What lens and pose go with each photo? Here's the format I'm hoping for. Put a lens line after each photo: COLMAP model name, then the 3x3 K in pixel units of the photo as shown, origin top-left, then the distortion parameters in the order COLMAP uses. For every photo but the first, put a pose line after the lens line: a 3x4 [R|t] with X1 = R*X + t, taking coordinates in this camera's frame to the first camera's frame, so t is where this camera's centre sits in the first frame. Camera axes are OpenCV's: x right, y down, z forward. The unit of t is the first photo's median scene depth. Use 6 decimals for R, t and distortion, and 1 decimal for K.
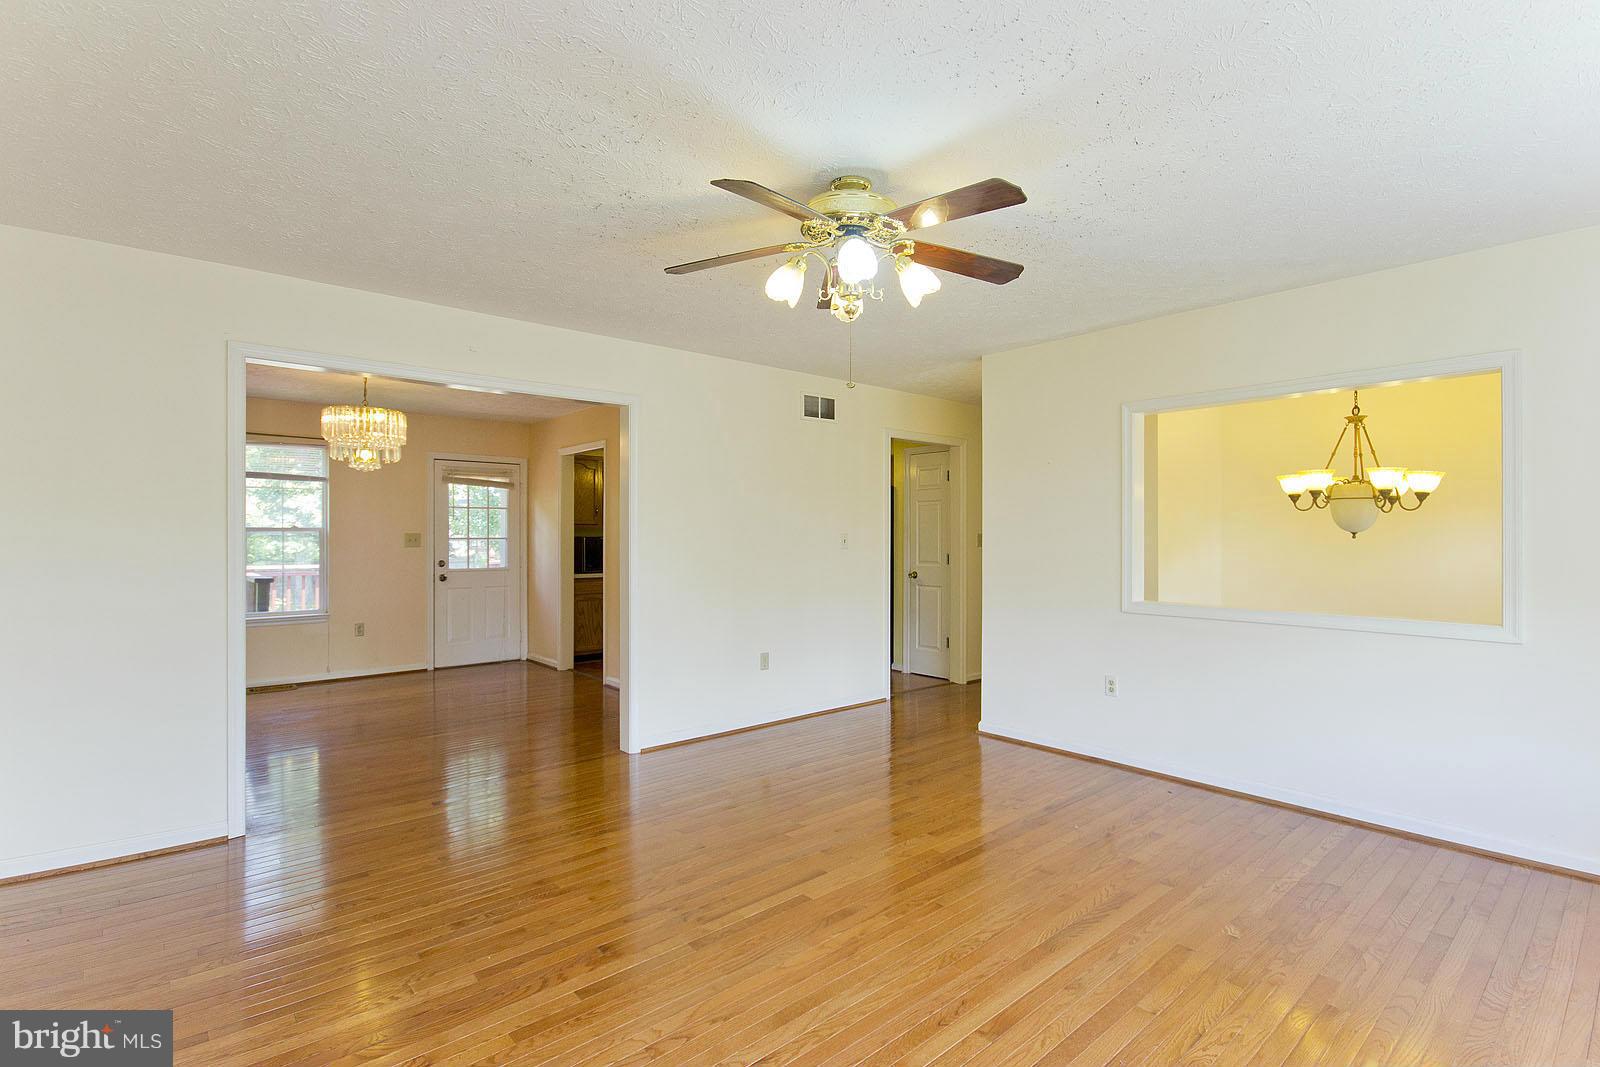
lens RADIAL K [[766.9, 0, 809.4], [0, 766.9, 527.5], [0, 0, 1]] dist [-0.000366, 0.000173]
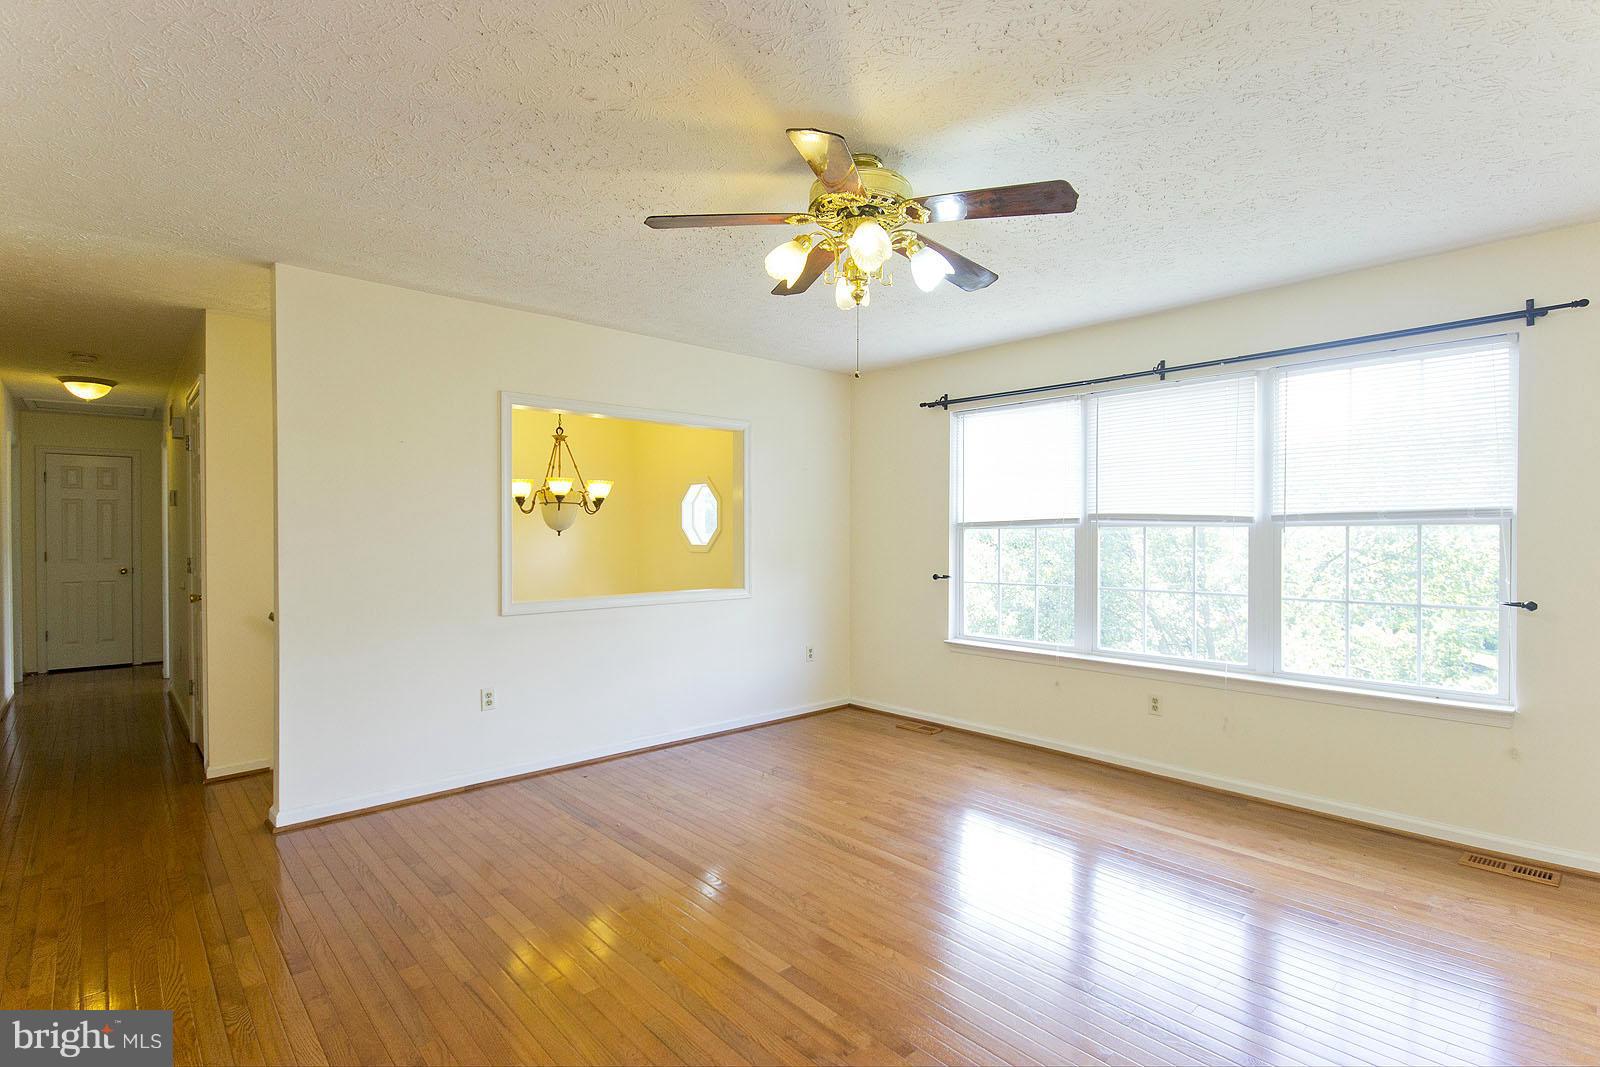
lens RADIAL K [[766.9, 0, 809.4], [0, 766.9, 527.5], [0, 0, 1]] dist [-0.000366, 0.000173]
pose [[-0.003418, 0.002137, 0.999992, -0.909699], [0.007074, 0.999973, -0.002112, 0.012892], [-0.999969, 0.007067, -0.003433, 1.081435]]
